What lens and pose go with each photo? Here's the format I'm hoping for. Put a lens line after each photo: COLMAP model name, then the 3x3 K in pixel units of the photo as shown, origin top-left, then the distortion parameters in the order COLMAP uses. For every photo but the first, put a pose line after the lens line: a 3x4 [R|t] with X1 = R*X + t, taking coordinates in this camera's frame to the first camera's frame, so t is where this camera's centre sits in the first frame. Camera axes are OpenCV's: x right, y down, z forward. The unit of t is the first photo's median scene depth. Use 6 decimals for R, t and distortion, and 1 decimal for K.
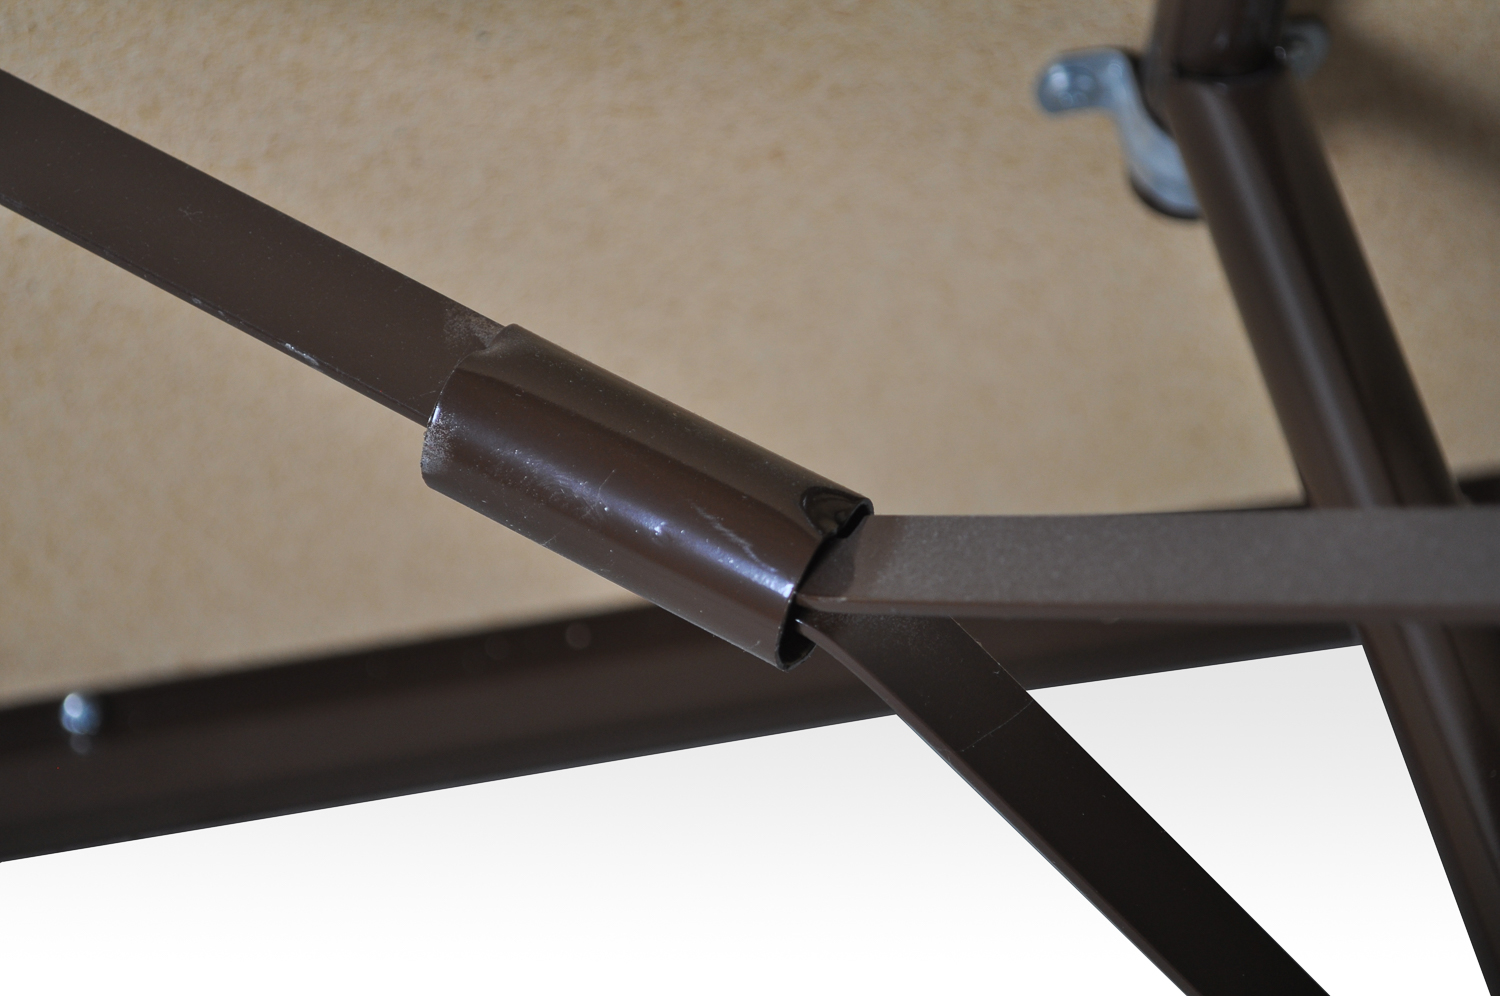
lens RADIAL K [[3396.4, 0, 746.5], [0, 3396.4, 497.2], [0, 0, 1]] dist [-0.012371, 0.000000]
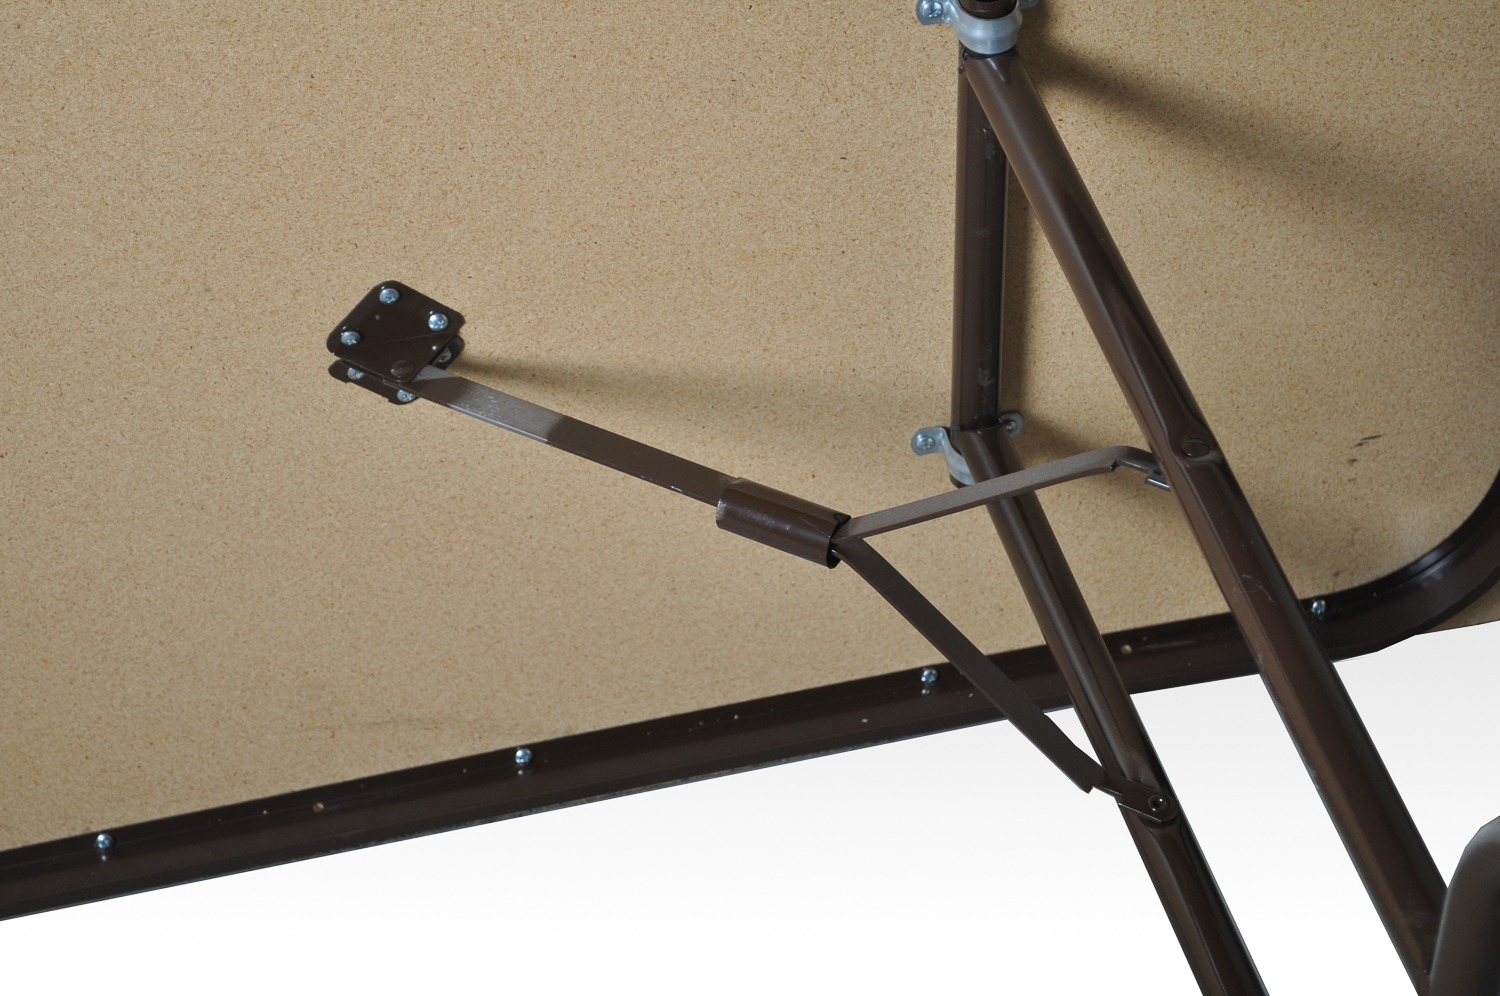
lens RADIAL K [[3396.4, 0, 751.6], [0, 3396.4, 496.0], [0, 0, 1]] dist [-0.012371, 0.000000]
pose [[0.998483, -0.054906, 0.004134, -0.051069], [0.054594, 0.977443, -0.204023, 0.451774], [0.007161, 0.203939, 0.978957, -1.571142]]
